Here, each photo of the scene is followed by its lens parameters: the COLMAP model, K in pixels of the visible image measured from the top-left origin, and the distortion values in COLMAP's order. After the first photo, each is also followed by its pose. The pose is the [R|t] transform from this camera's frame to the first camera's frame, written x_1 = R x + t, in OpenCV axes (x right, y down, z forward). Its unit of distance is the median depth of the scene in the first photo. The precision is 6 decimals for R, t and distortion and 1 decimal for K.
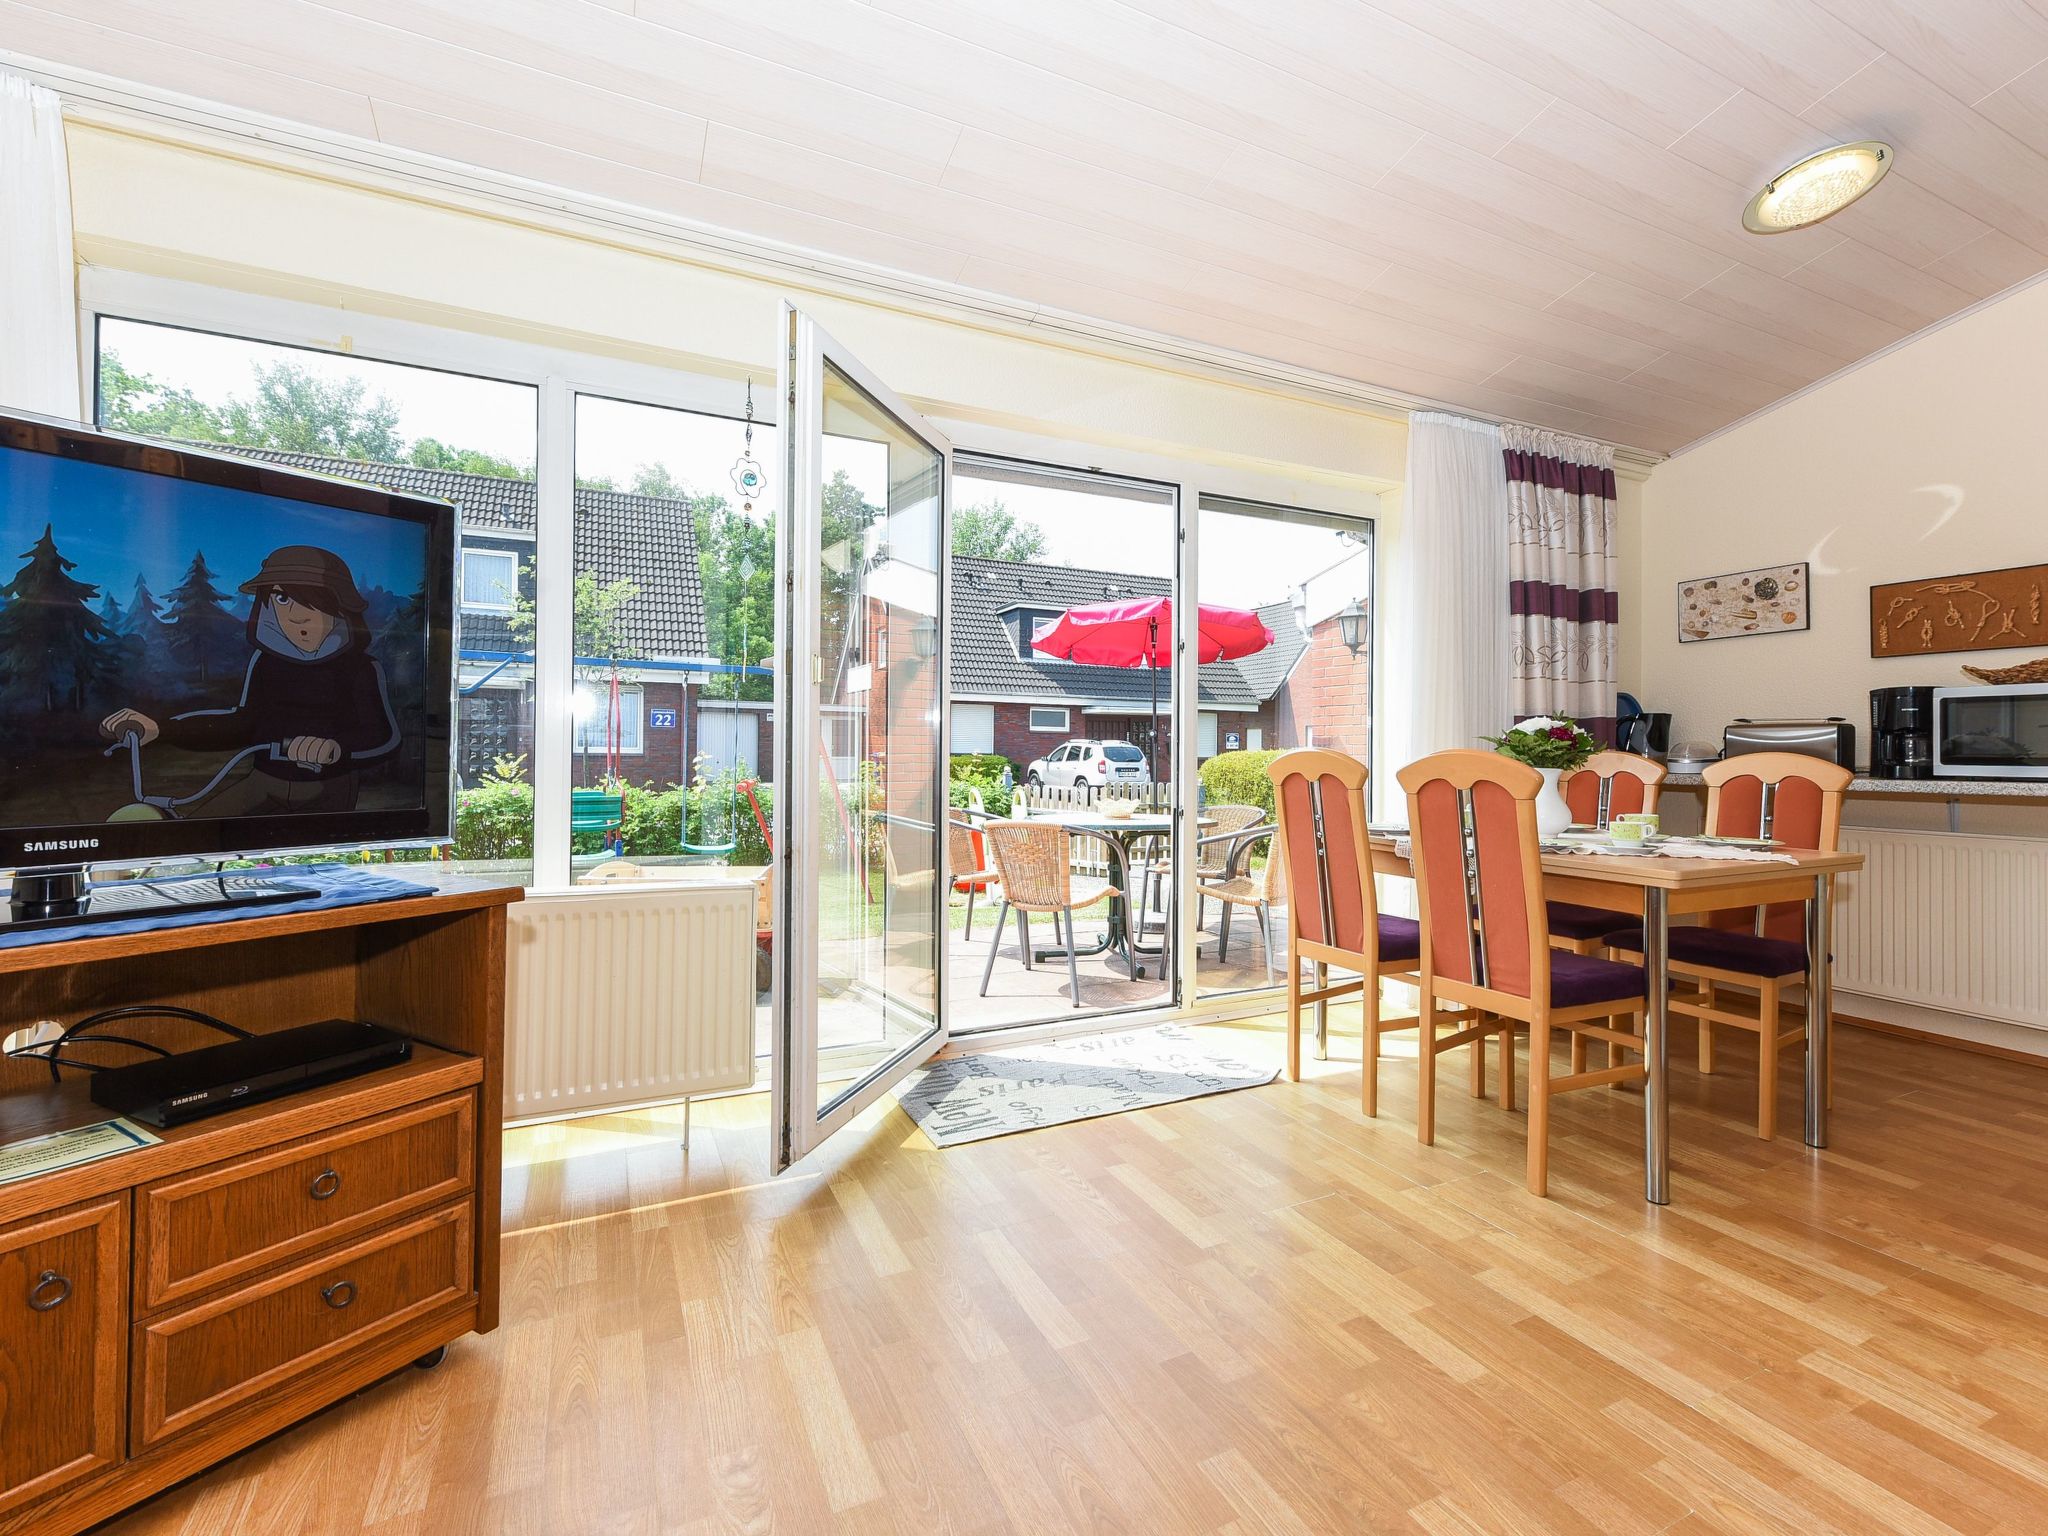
lens RADIAL K [[923.4, 0, 1086.3], [0, 923.4, 716.8], [0, 0, 1]] dist [0.012334, -0.005688]
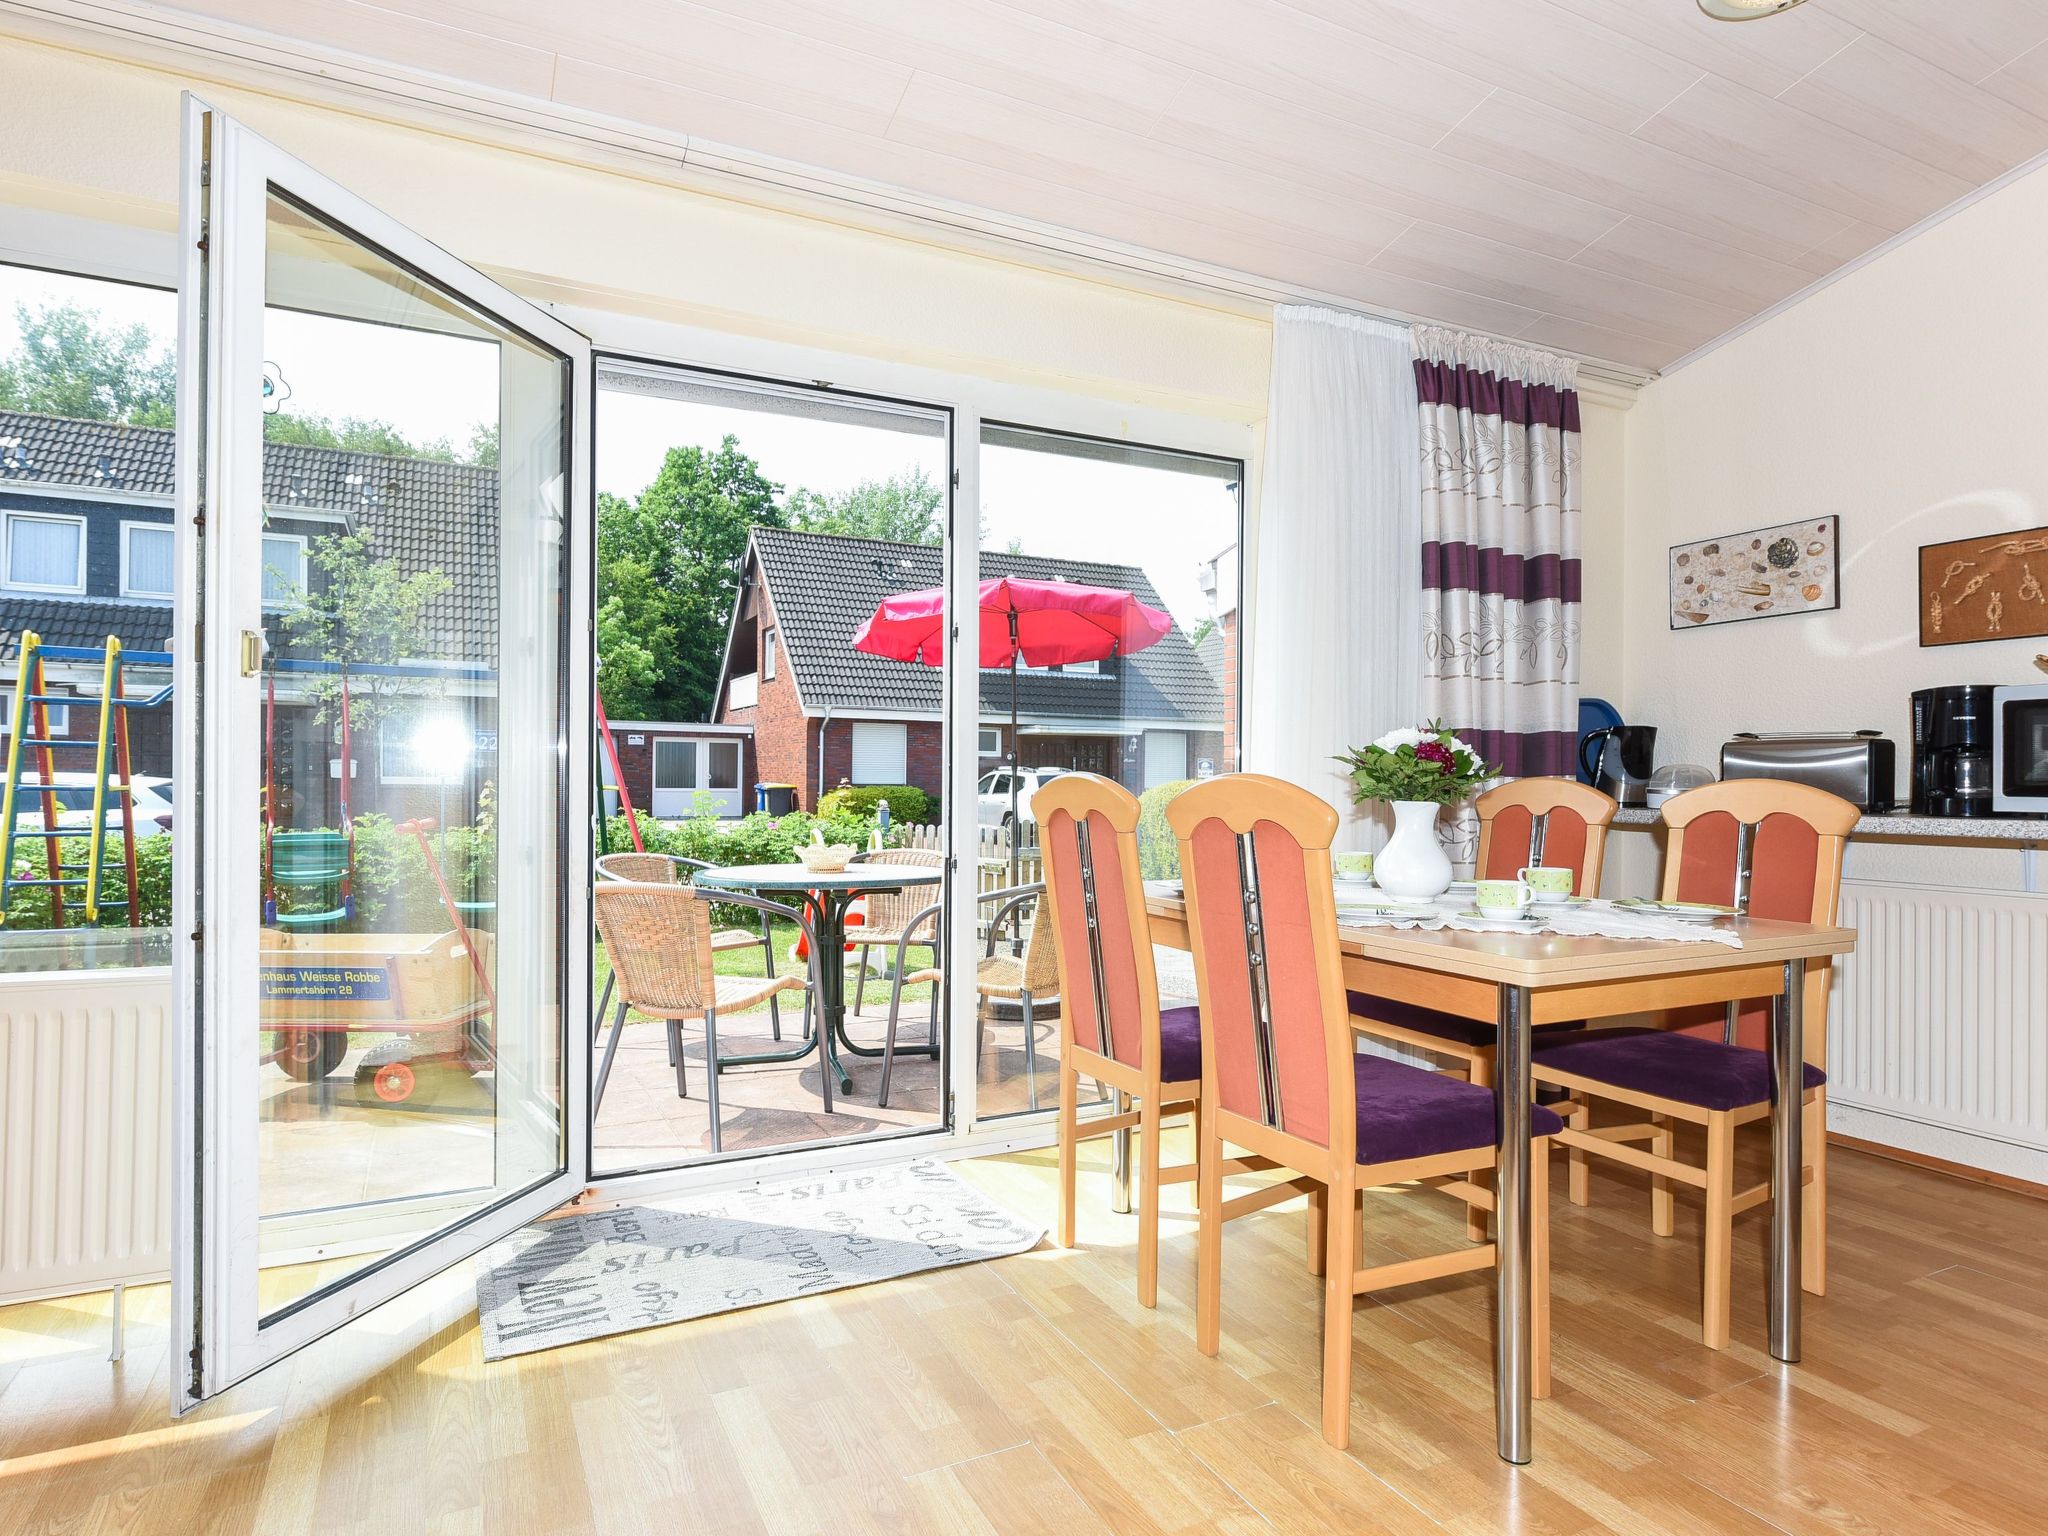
lens RADIAL K [[1129.3, 0, 1035.4], [0, 1129.3, 750.0], [0, 0, 1]] dist [0.005066, -0.001442]
pose [[0.999924, -0.002000, -0.012129, 0.184063], [0.002111, 0.999956, 0.009173, 0.006846], [0.012110, -0.009198, 0.999884, 0.126461]]
